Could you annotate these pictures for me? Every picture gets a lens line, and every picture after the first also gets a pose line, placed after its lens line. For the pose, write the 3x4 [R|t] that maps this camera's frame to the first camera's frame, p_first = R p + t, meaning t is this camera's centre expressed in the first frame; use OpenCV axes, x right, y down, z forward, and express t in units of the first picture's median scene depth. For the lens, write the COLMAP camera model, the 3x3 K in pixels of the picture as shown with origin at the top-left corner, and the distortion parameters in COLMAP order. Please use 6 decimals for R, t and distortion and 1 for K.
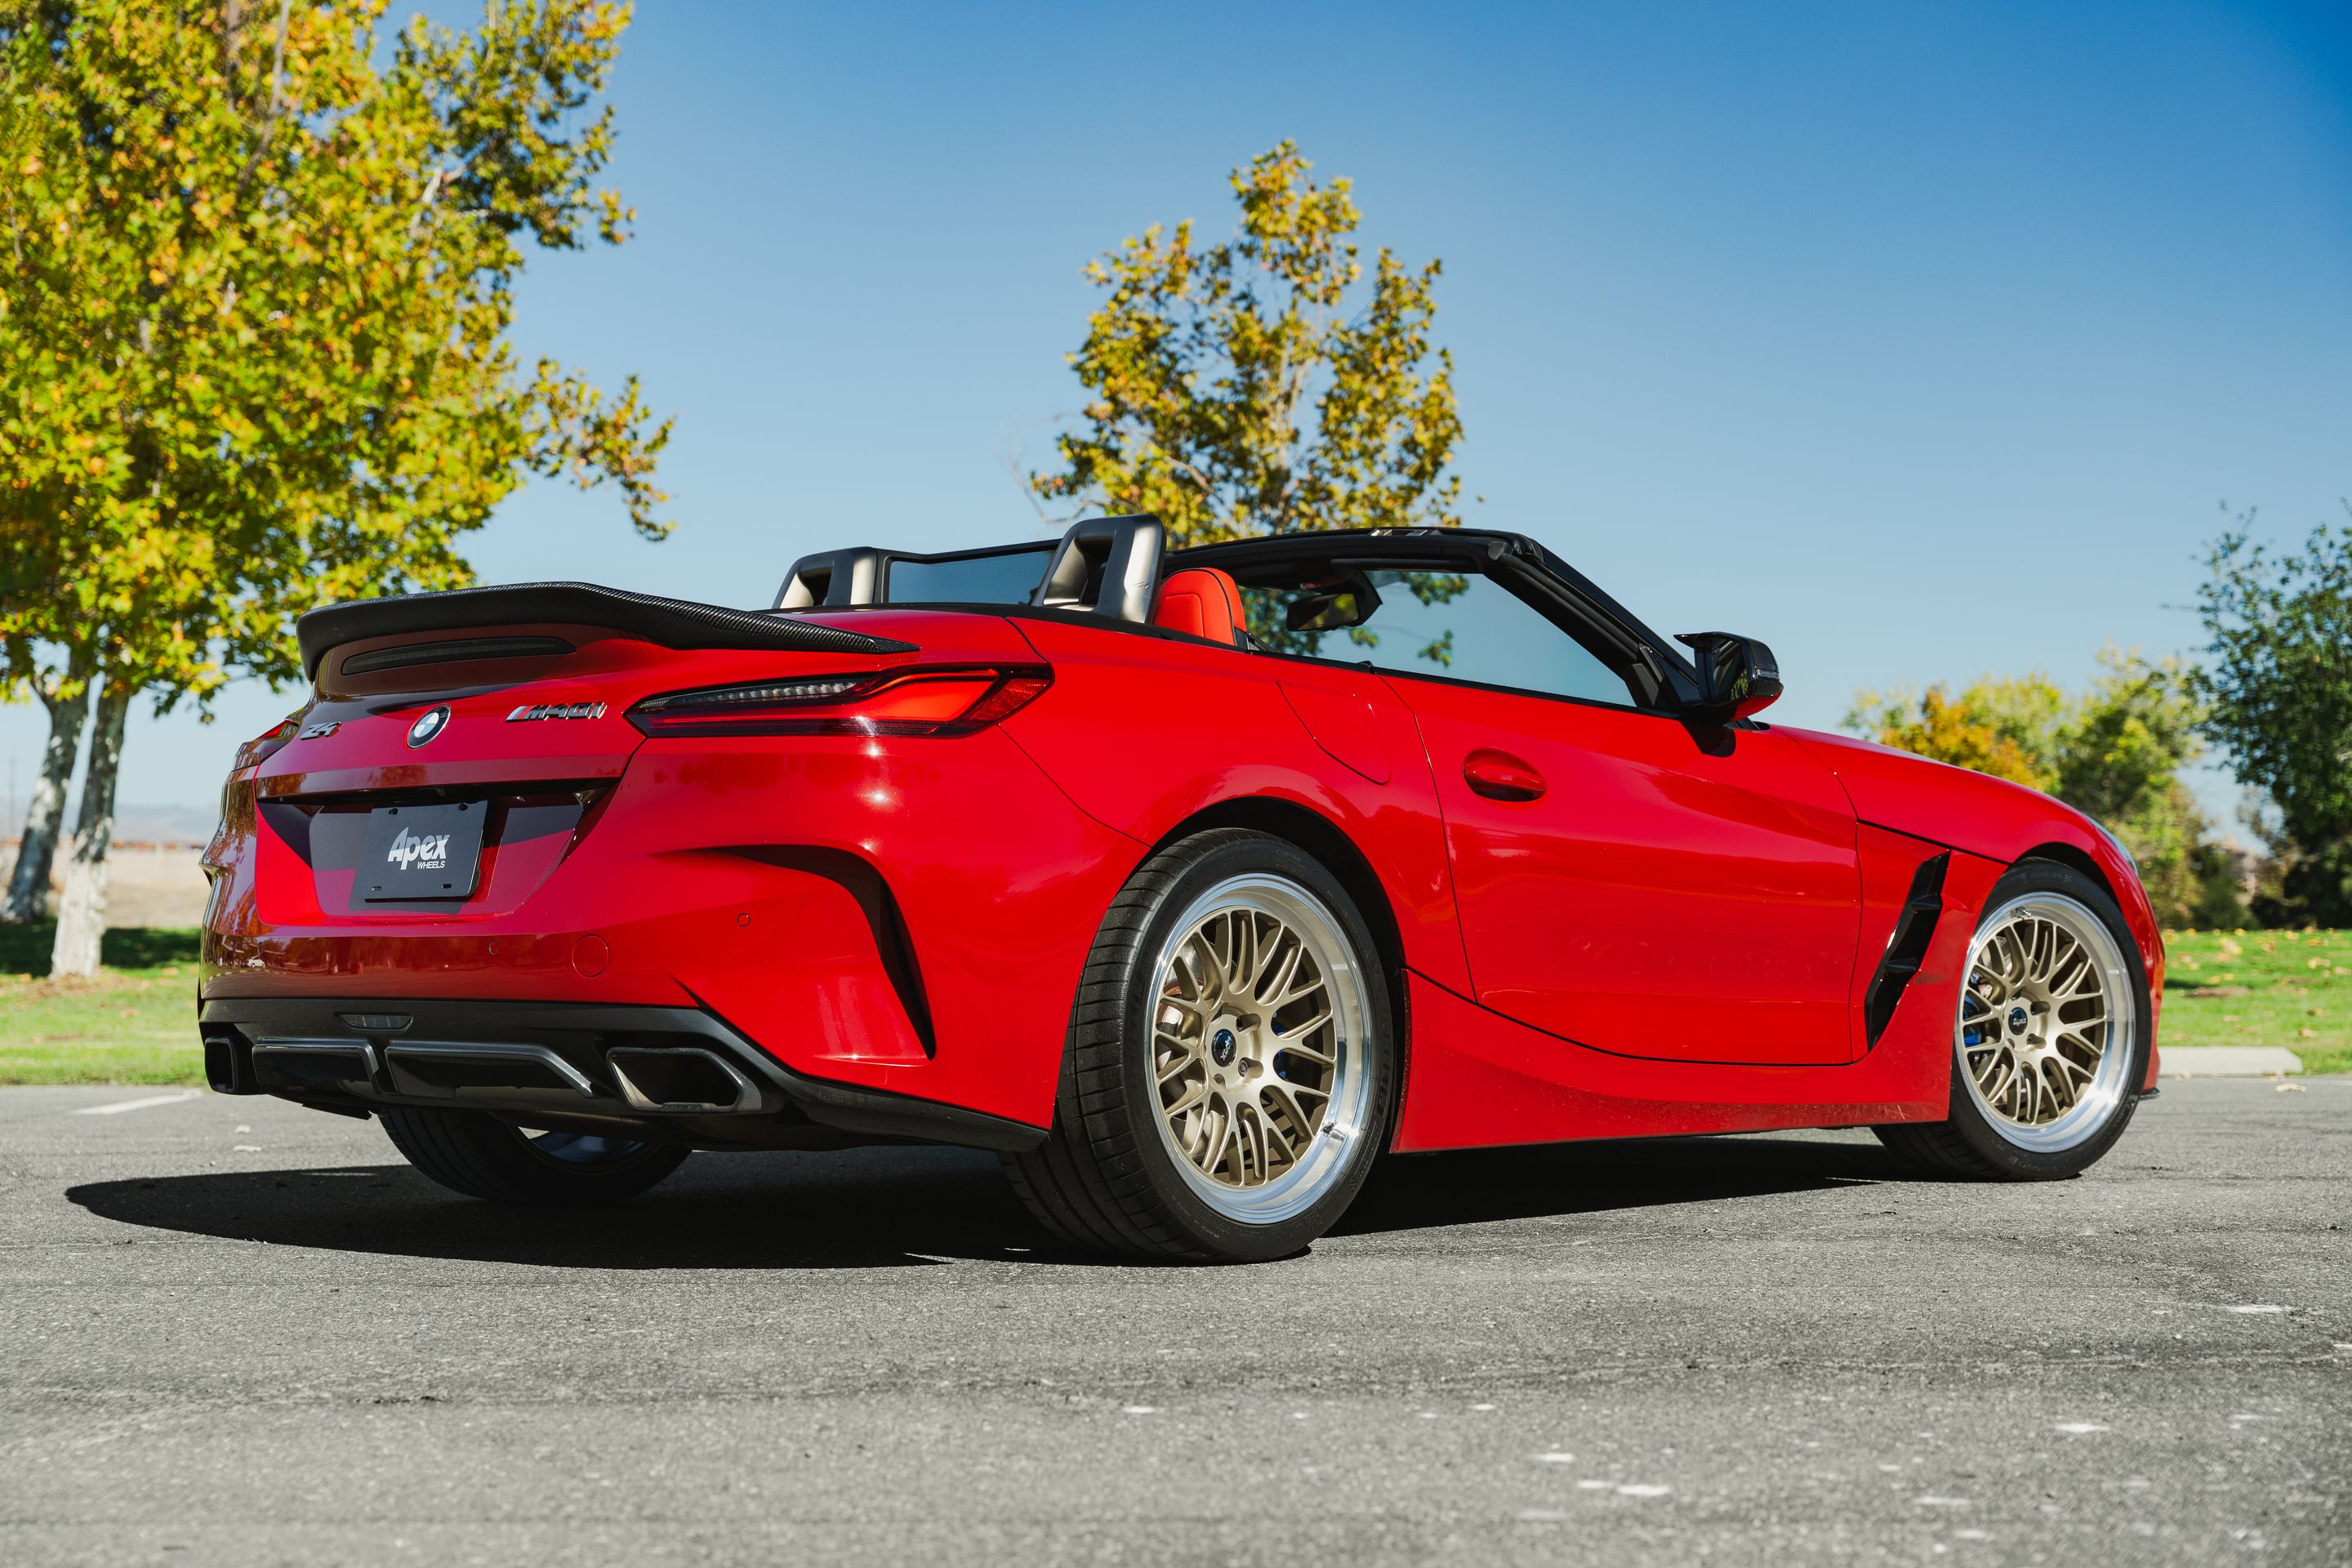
lens RADIAL K [[3561.4, 0, 1175.6], [0, 3561.4, 815.1], [0, 0, 1]] dist [0.002593, 0.044080]
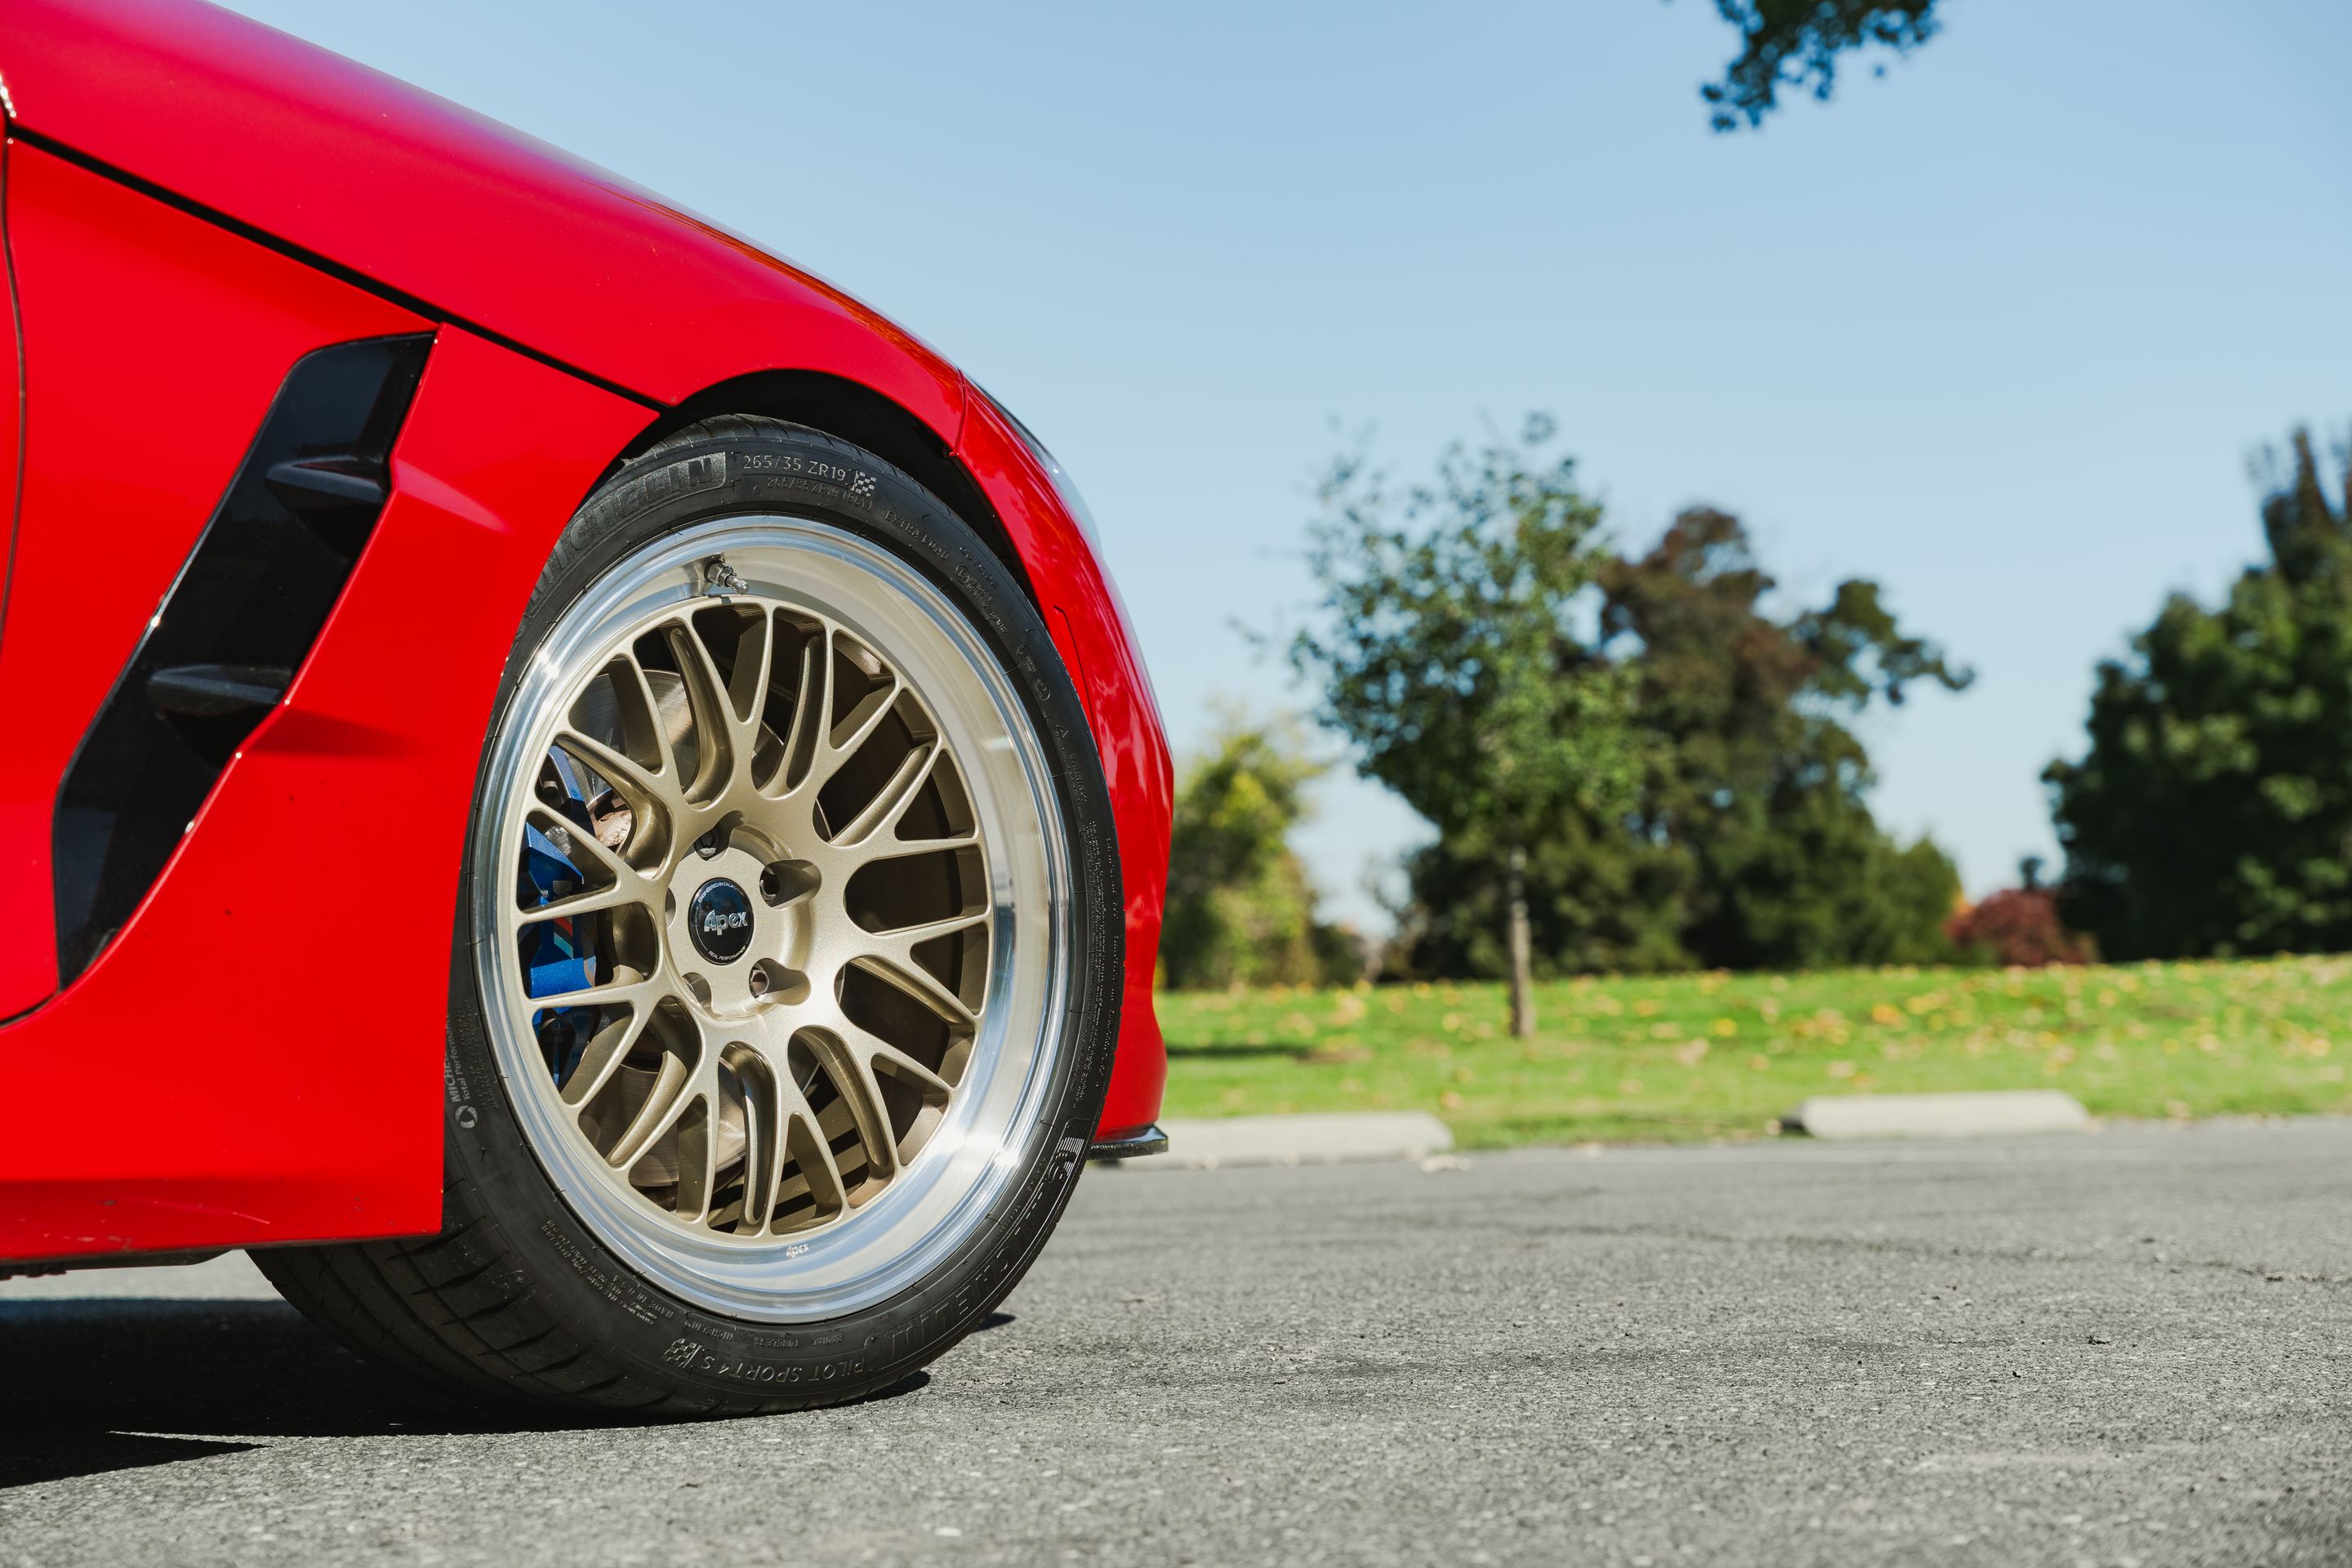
lens RADIAL K [[3810.0, 0, 1176.0], [0, 3810.0, 784.0], [0, 0, 1]] dist [0.017190, 0.054205]
pose [[0.970892, -0.002602, 0.239502, 0.065020], [0.011165, 0.999346, -0.034405, 0.019461], [-0.239256, 0.036078, 0.970286, 0.218364]]
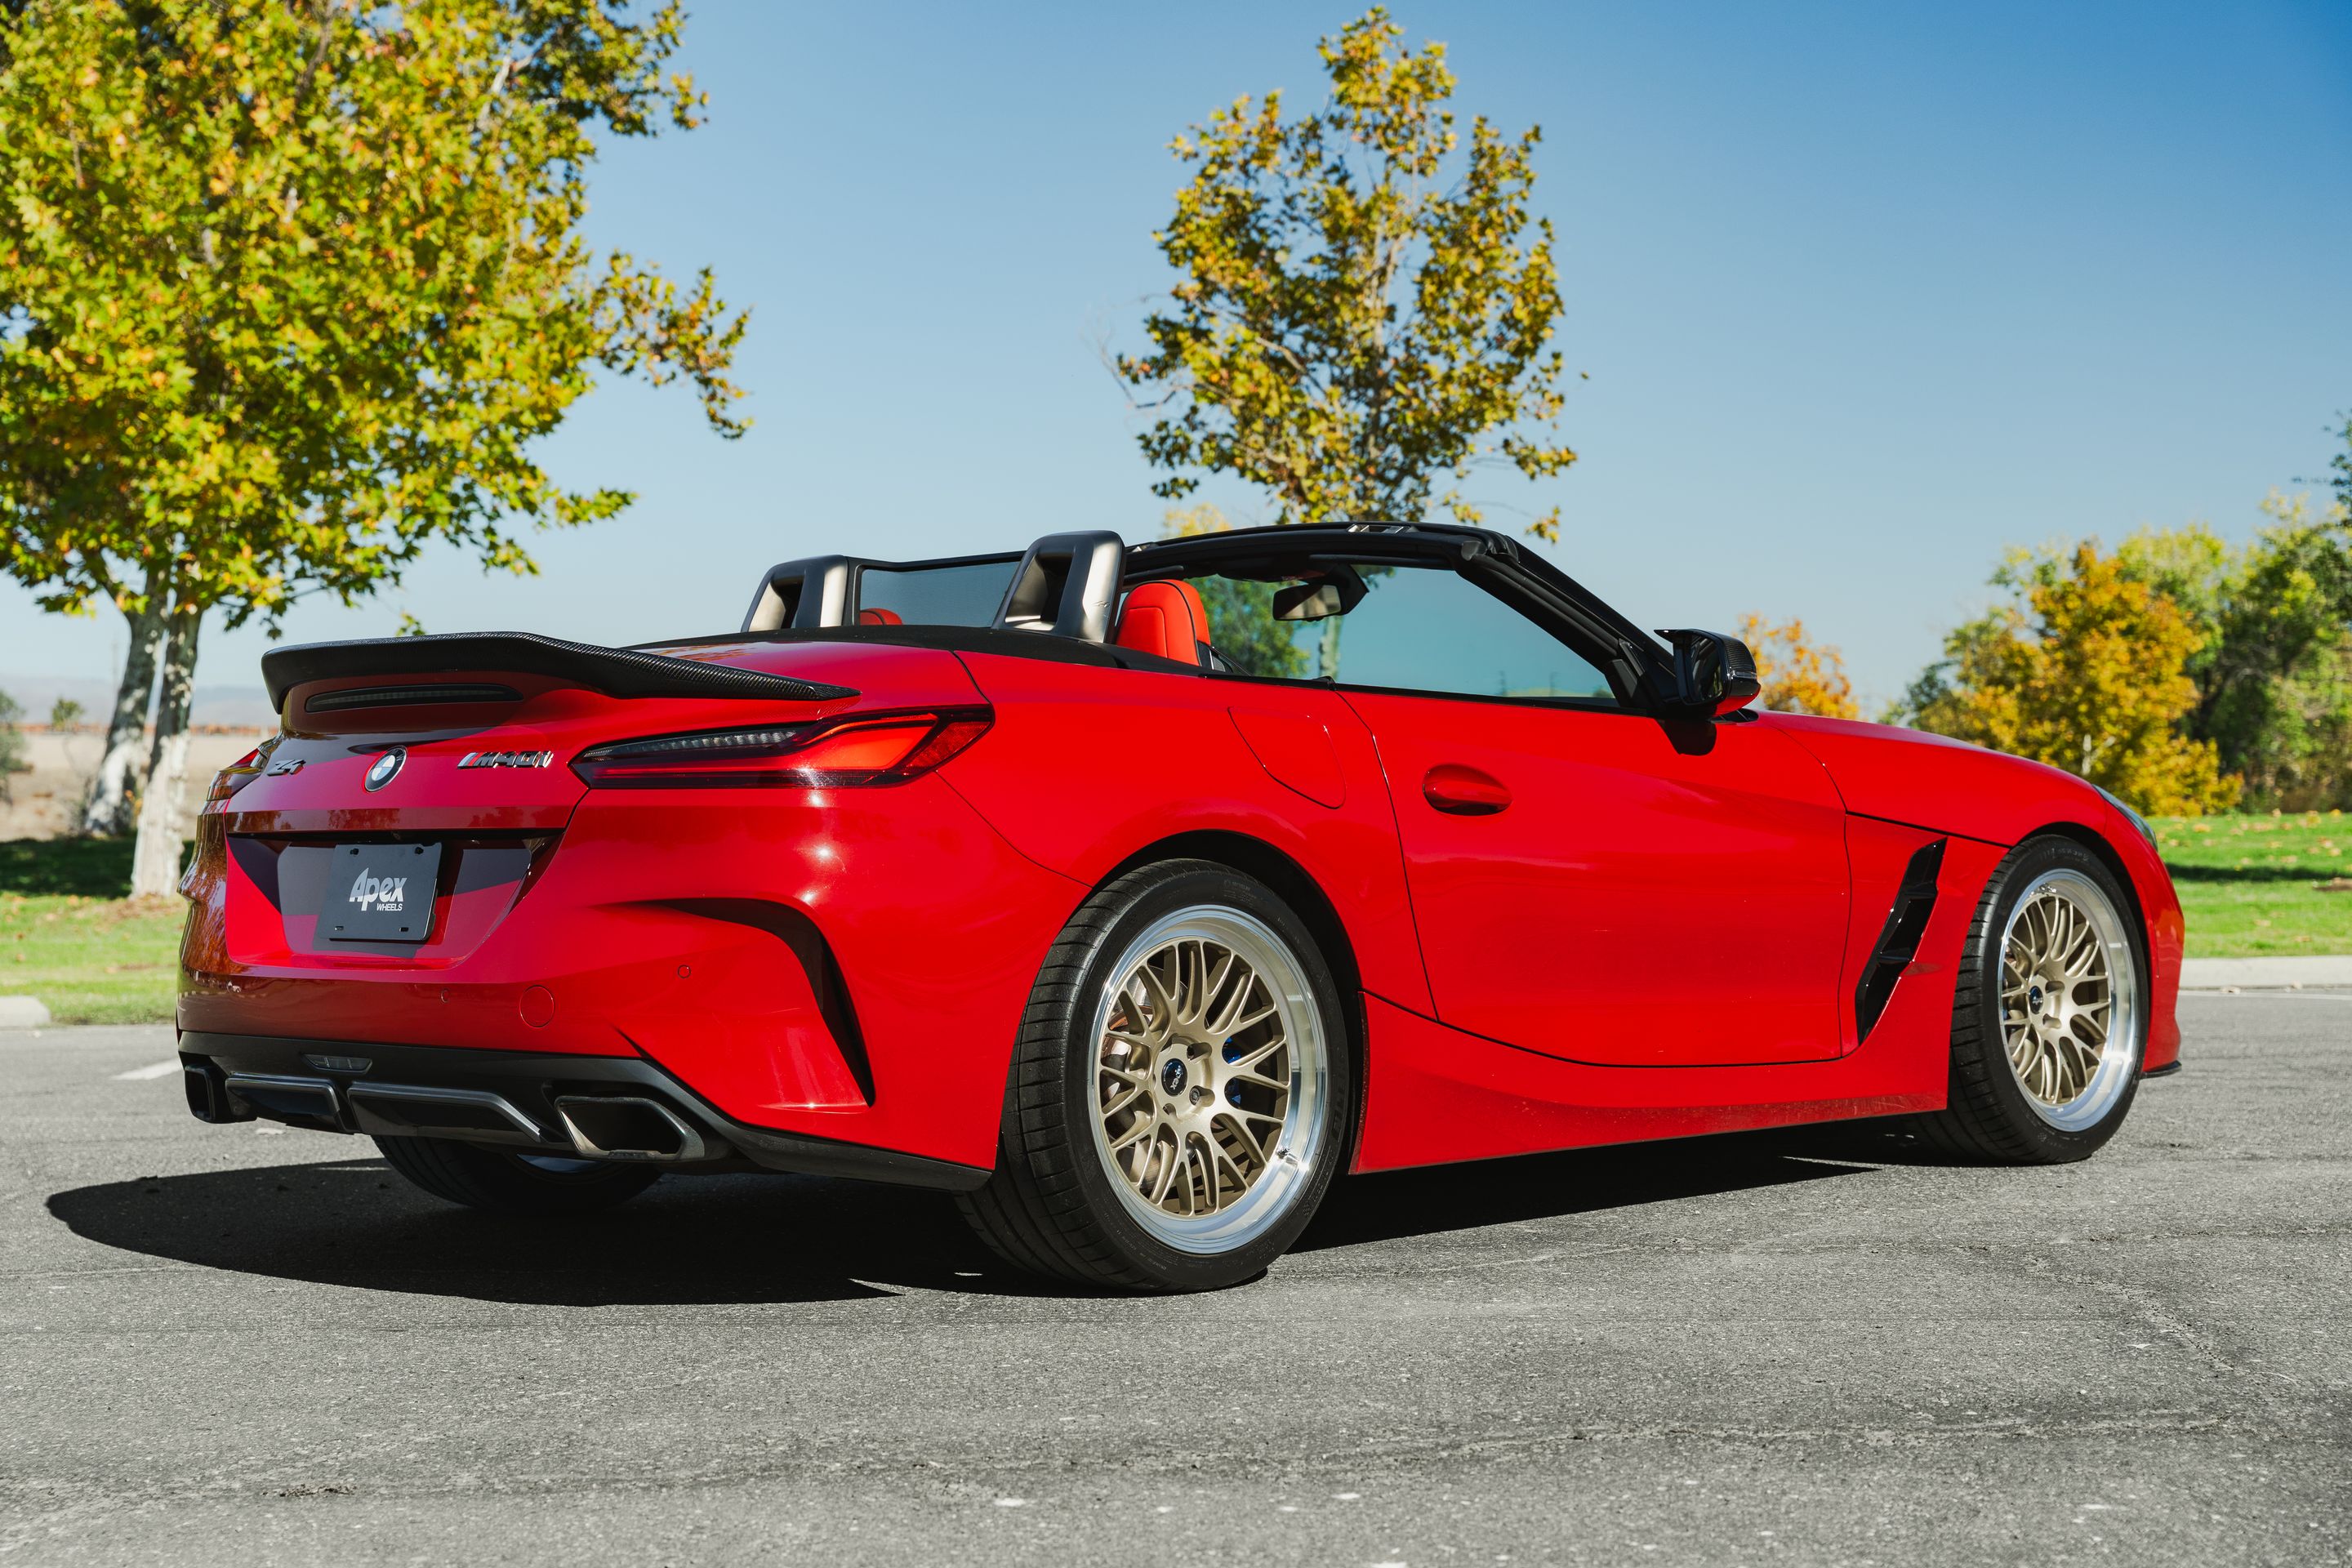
lens RADIAL K [[3694.8, 0, 1127.5], [0, 3694.8, 781.0], [0, 0, 1]] dist [0.008199, 0.021138]
pose [[0.998594, -0.013937, -0.051138, 0.014542], [0.015482, 0.999431, 0.029953, -0.013194], [0.050691, -0.030703, 0.998242, -0.010716]]
